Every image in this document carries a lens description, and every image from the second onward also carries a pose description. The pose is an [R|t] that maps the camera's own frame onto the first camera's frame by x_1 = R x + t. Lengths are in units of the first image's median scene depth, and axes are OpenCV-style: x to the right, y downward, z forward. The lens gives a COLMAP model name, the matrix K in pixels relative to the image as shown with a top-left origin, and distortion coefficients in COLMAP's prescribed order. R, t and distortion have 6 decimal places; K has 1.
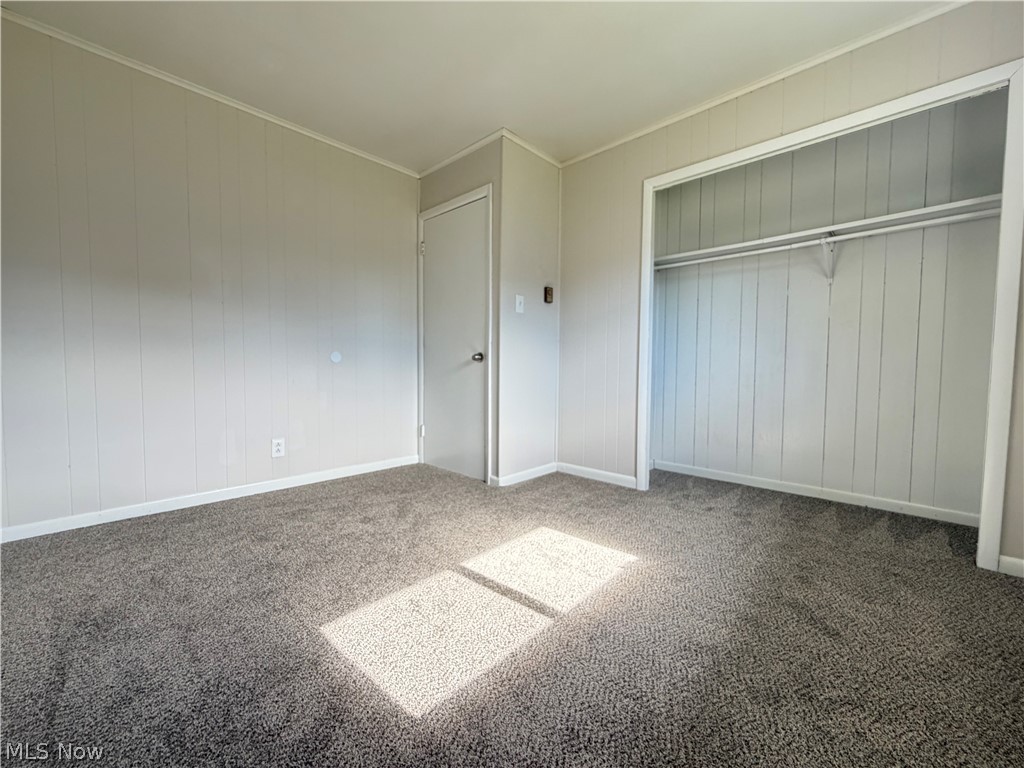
lens RADIAL K [[410.2, 0, 507.7], [0, 410.2, 382.0], [0, 0, 1]] dist [0.000281, -0.000191]
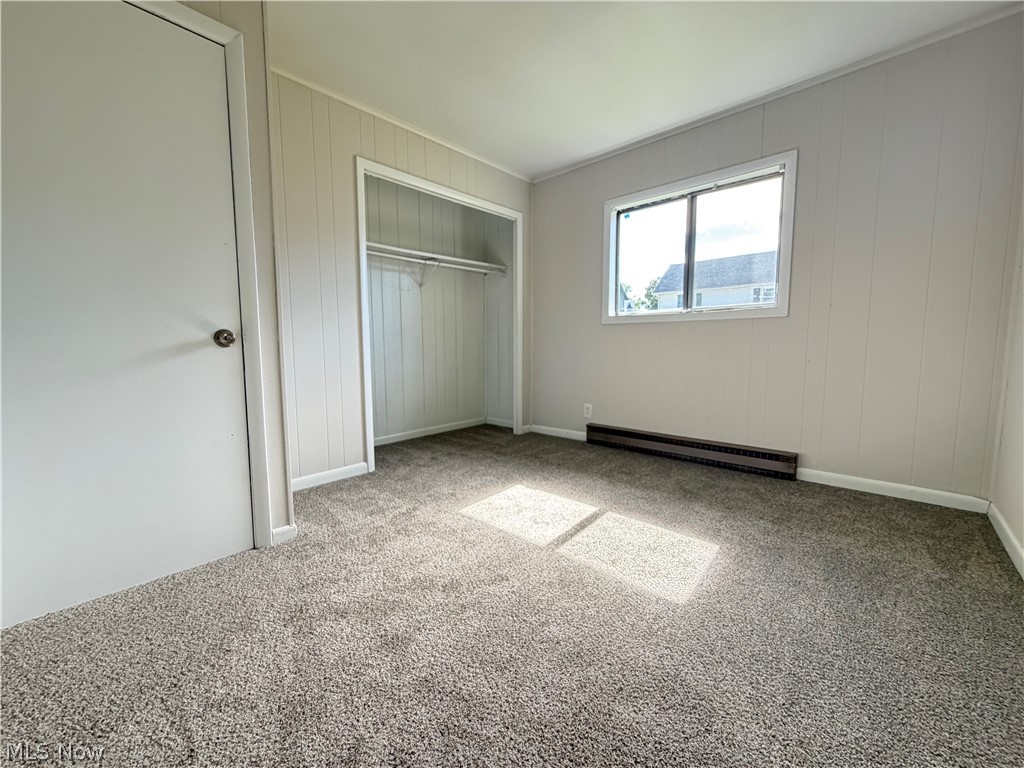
lens RADIAL K [[410.2, 0, 505.3], [0, 410.2, 385.8], [0, 0, 1]] dist [0.000281, -0.000191]
pose [[-0.013141, -0.103199, 0.994574, -0.744868], [0.055253, 0.993065, 0.103773, -0.038656], [-0.998386, 0.056317, -0.007348, 0.746158]]
